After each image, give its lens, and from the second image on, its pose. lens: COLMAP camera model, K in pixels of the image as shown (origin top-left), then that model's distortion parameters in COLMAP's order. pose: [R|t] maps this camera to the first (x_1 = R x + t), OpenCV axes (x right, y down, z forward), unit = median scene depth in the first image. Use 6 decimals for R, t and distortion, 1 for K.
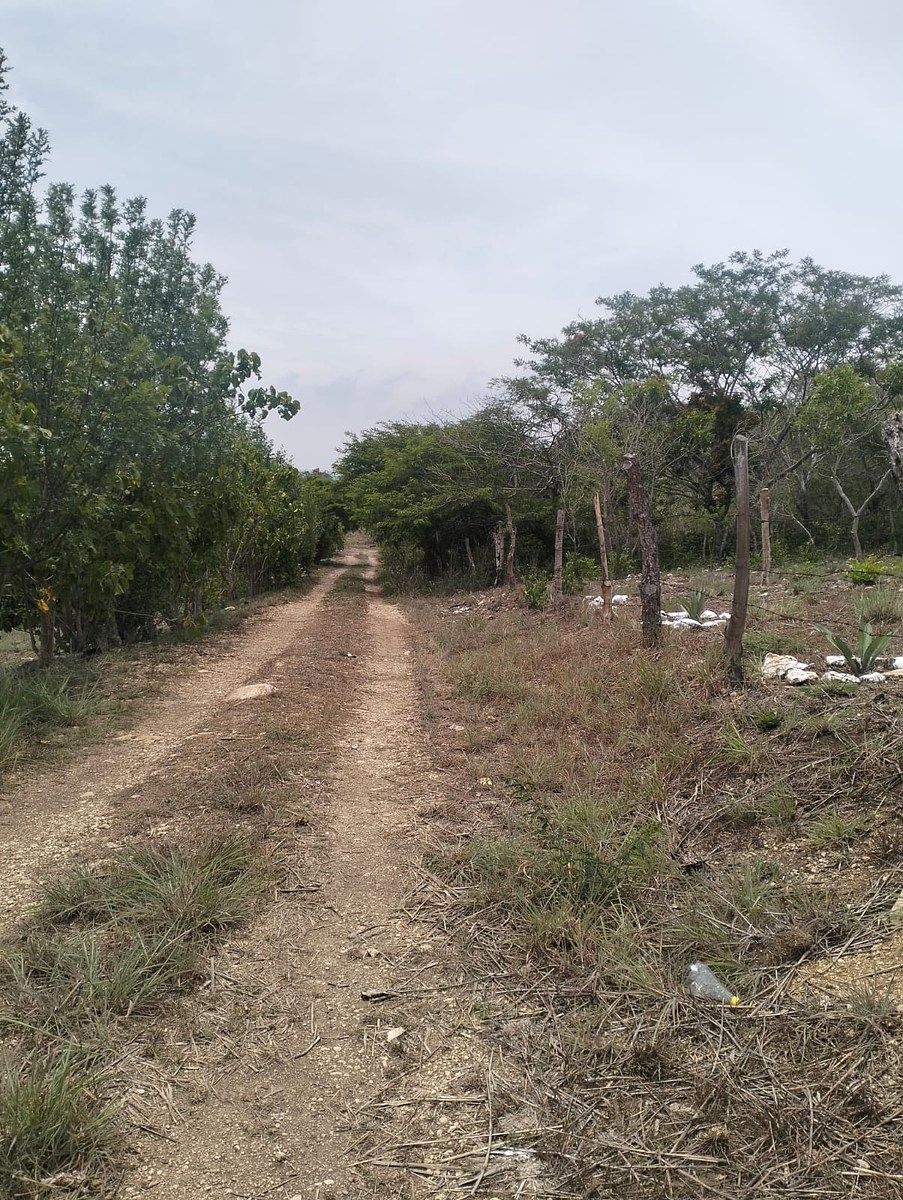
lens RADIAL K [[959.8, 0, 430.6], [0, 959.8, 614.5], [0, 0, 1]] dist [0.051567, -0.139569]
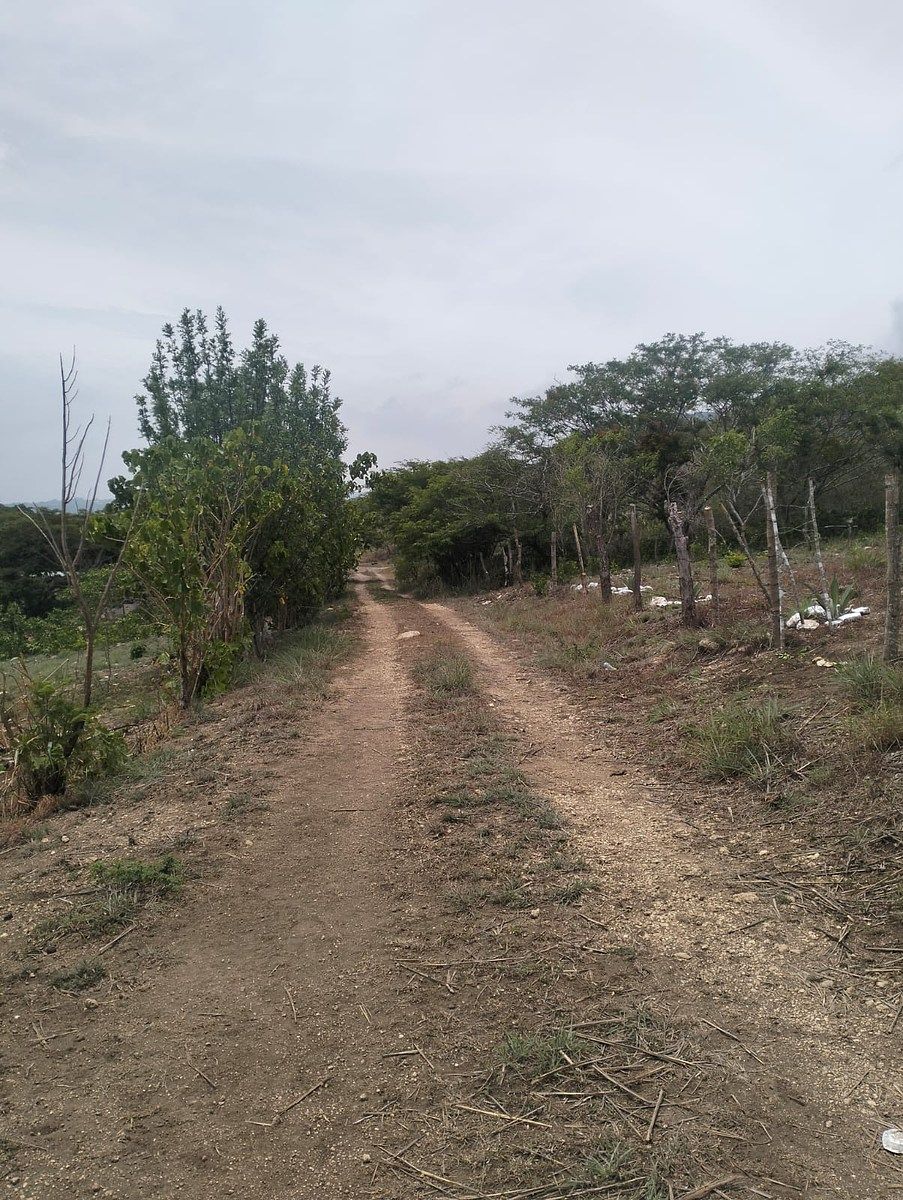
lens RADIAL K [[954.0, 0, 451.5], [0, 954.0, 600.0], [0, 0, 1]] dist [0.085411, -0.135837]
pose [[0.998015, -0.053615, 0.033031, -0.058232], [0.054574, 0.998093, -0.028833, 0.025633], [-0.031422, 0.030578, 0.999038, -0.364482]]
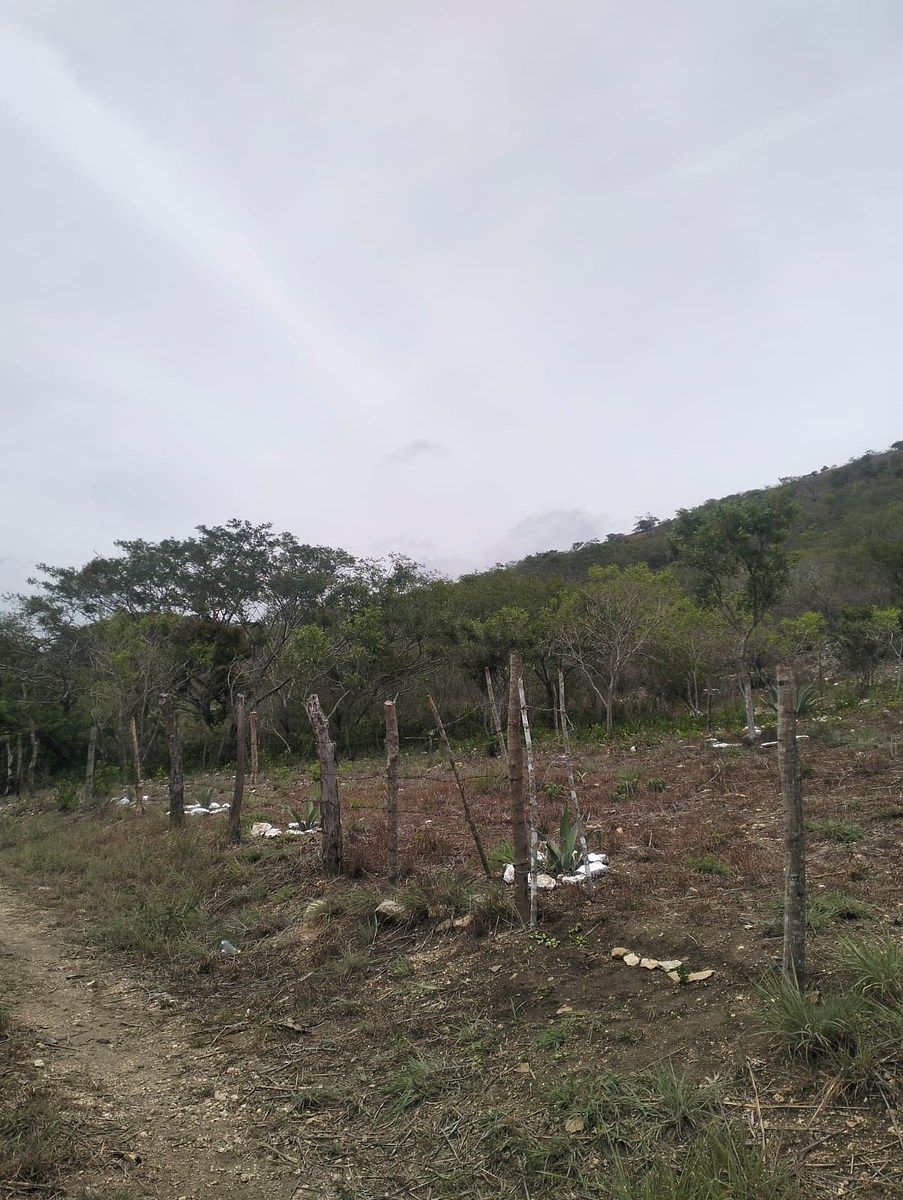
lens RADIAL K [[954.0, 0, 451.5], [0, 954.0, 600.0], [0, 0, 1]] dist [0.085411, -0.135837]
pose [[0.861122, 0.074392, 0.502926, -0.065391], [0.041307, 0.975728, -0.215056, 0.010789], [-0.506718, 0.205964, 0.837148, -0.190067]]
